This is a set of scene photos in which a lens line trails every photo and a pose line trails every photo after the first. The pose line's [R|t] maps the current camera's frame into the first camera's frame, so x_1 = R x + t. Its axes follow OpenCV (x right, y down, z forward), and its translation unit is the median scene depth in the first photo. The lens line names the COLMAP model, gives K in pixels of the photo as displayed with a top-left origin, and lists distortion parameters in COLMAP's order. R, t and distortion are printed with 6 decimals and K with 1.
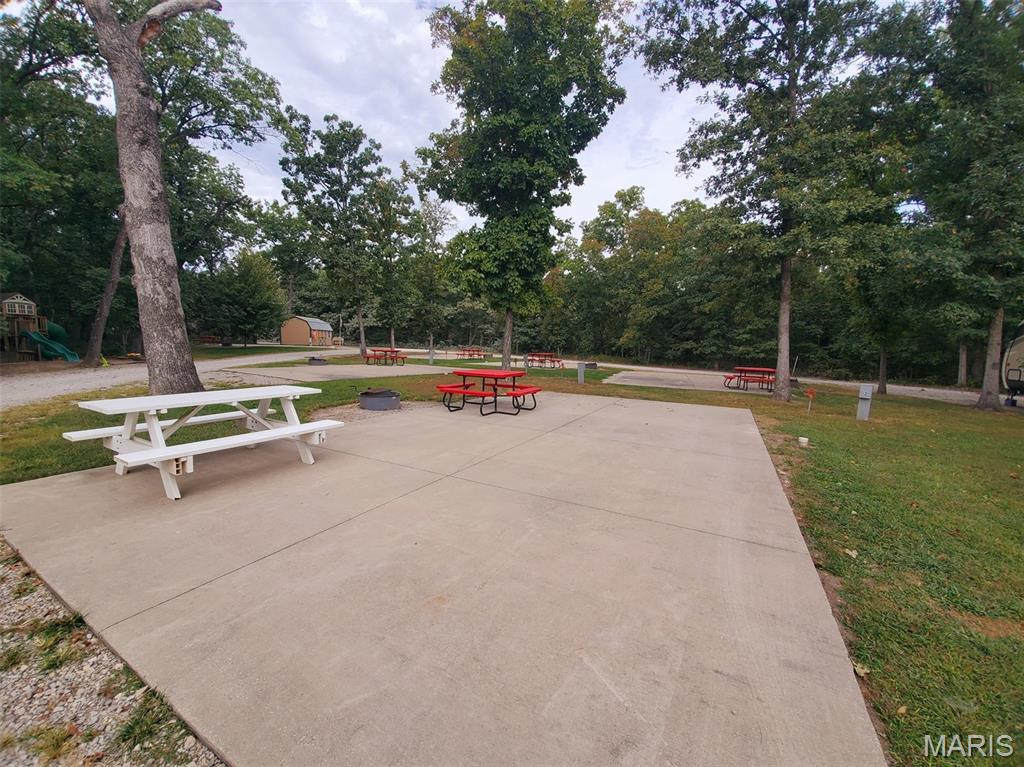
lens RADIAL K [[407.8, 0, 512.0], [0, 407.8, 390.2], [0, 0, 1]] dist [0.000481, -0.012319]
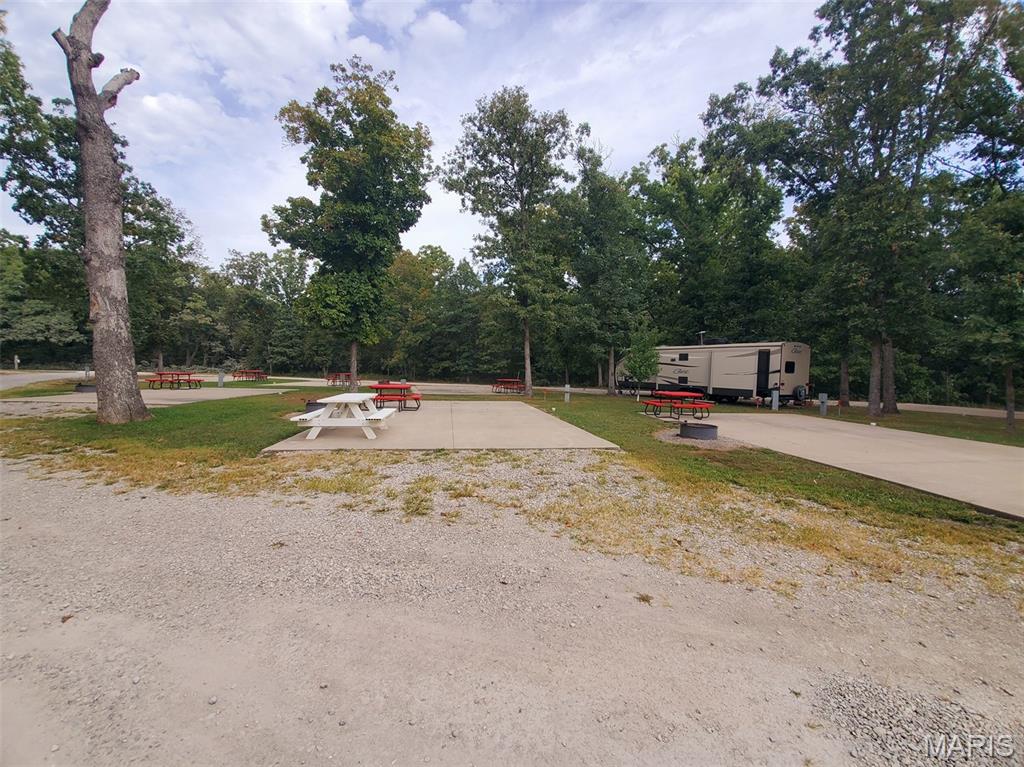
lens RADIAL K [[407.8, 0, 512.0], [0, 407.8, 390.2], [0, 0, 1]] dist [0.000481, -0.012319]
pose [[0.805911, -0.045124, 0.590314, -0.399091], [0.070951, 0.997266, -0.020632, 0.024955], [-0.587769, 0.058511, 0.806910, -0.347922]]
